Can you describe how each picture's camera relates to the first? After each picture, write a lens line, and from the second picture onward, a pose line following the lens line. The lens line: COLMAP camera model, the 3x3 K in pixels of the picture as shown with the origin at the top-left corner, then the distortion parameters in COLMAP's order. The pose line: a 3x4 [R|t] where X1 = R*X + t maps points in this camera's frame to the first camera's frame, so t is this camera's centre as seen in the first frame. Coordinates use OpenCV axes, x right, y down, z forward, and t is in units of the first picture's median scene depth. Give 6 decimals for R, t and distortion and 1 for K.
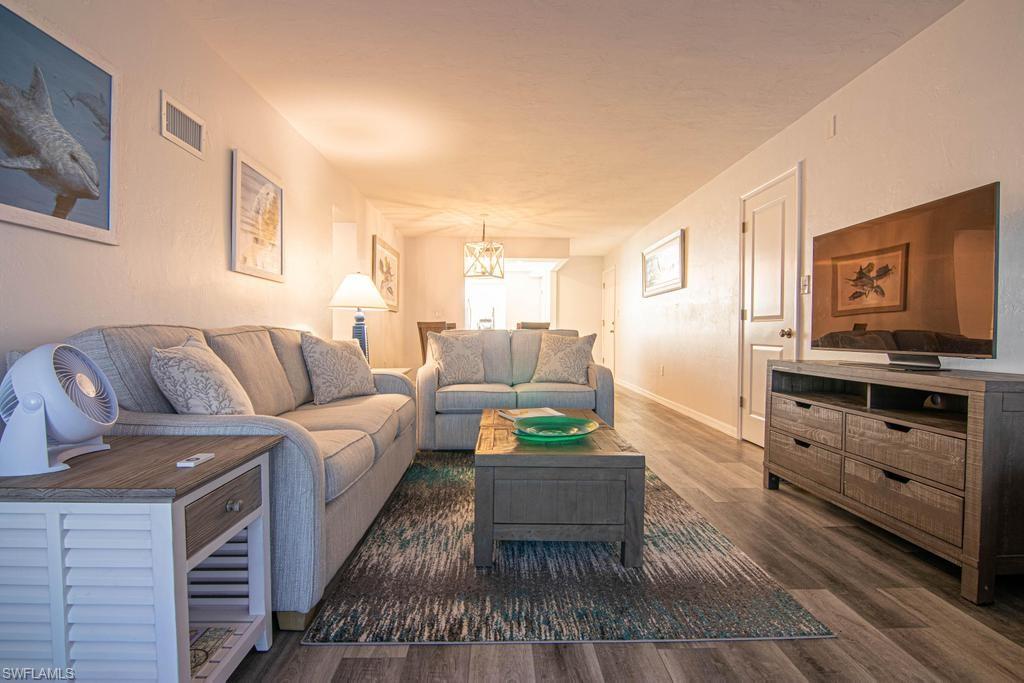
lens RADIAL K [[519.6, 0, 493.2], [0, 519.6, 390.6], [0, 0, 1]] dist [-0.015264, -0.005082]
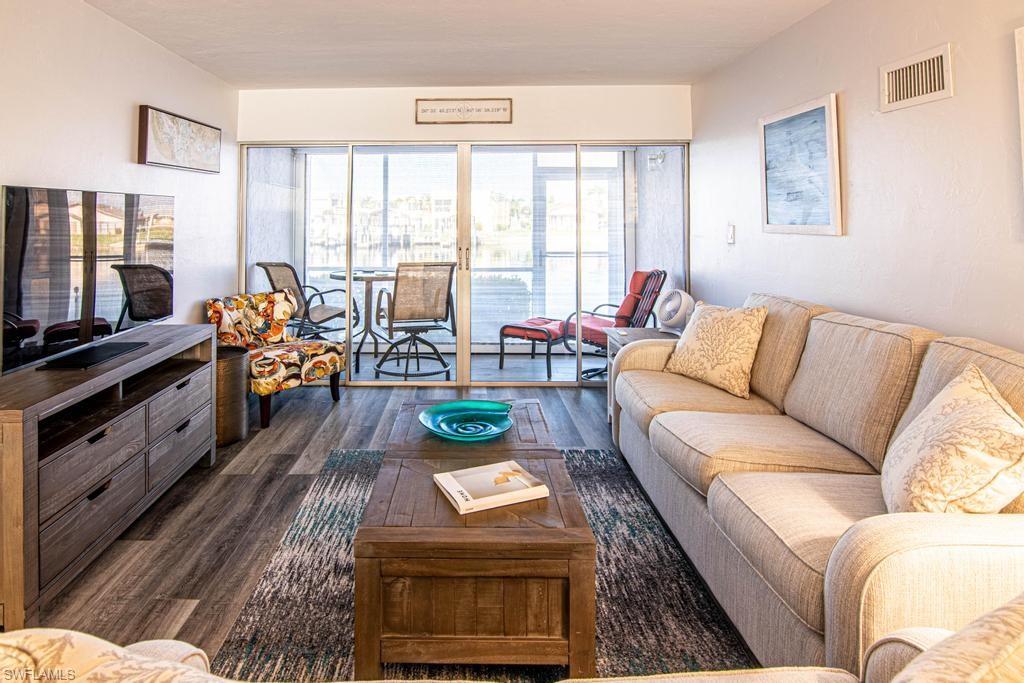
lens RADIAL K [[554.0, 0, 447.0], [0, 554.0, 214.0], [0, 0, 1]] dist [-0.006058, -0.001966]
pose [[-0.999672, -0.000249, 0.025609, 0.137751], [0.002290, 0.995076, 0.099086, -0.414585], [-0.025507, 0.099113, -0.994749, 2.067788]]
